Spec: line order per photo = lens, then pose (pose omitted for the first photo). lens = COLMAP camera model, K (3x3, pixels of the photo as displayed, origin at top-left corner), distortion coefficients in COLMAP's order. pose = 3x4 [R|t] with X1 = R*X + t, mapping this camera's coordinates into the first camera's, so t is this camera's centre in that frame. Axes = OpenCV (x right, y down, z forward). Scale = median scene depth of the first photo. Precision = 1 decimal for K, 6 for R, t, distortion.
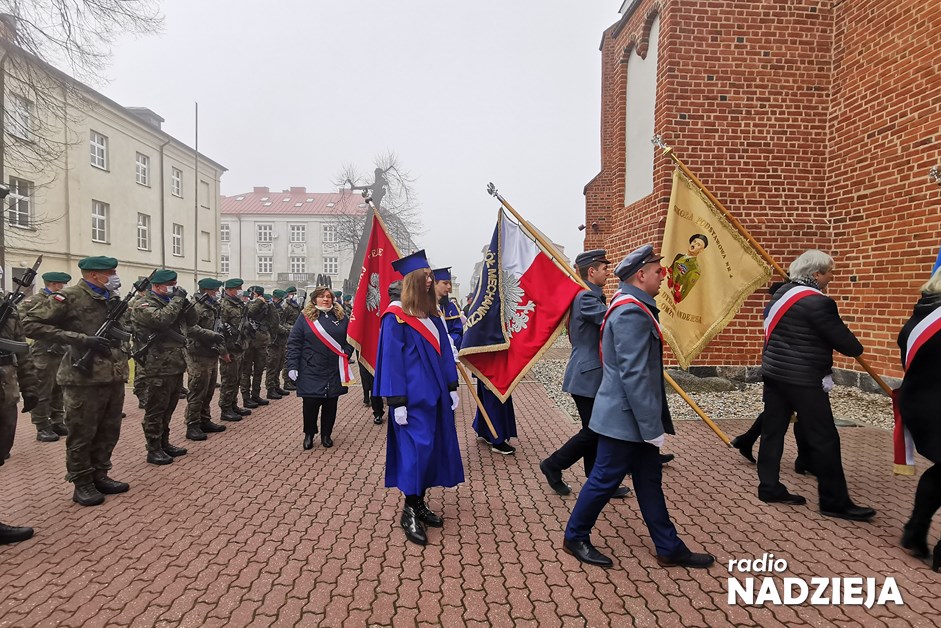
lens RADIAL K [[450.2, 0, 472.5], [0, 450.2, 311.8], [0, 0, 1]] dist [-0.020416, 0.020926]
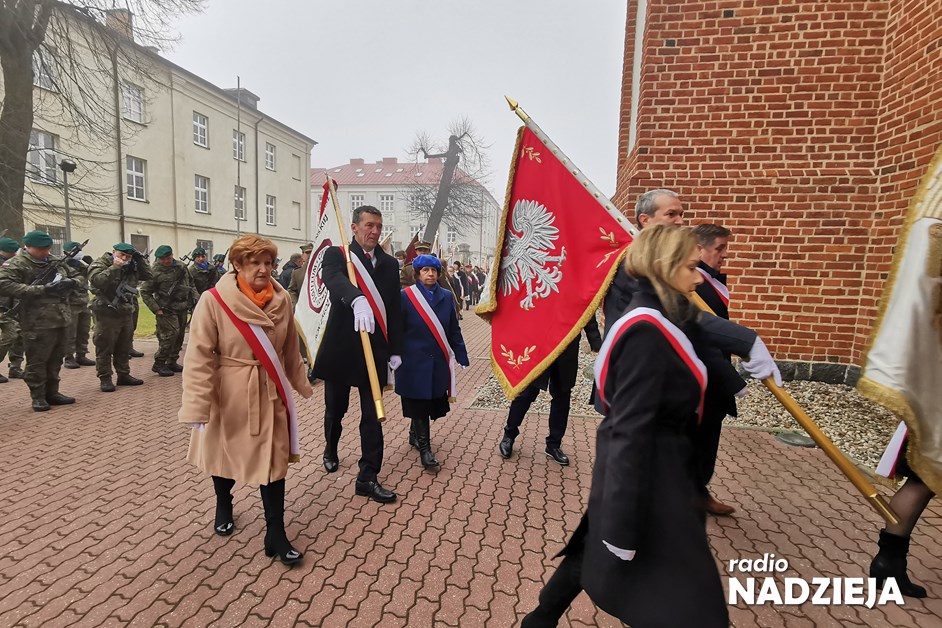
lens RADIAL K [[450.7, 0, 473.0], [0, 450.7, 311.8], [0, 0, 1]] dist [-0.020416, 0.020926]
pose [[0.973120, 0.044486, -0.225962, 0.324749], [-0.029953, 0.997280, 0.067345, -0.001581], [0.228344, -0.058766, 0.971805, 0.112494]]
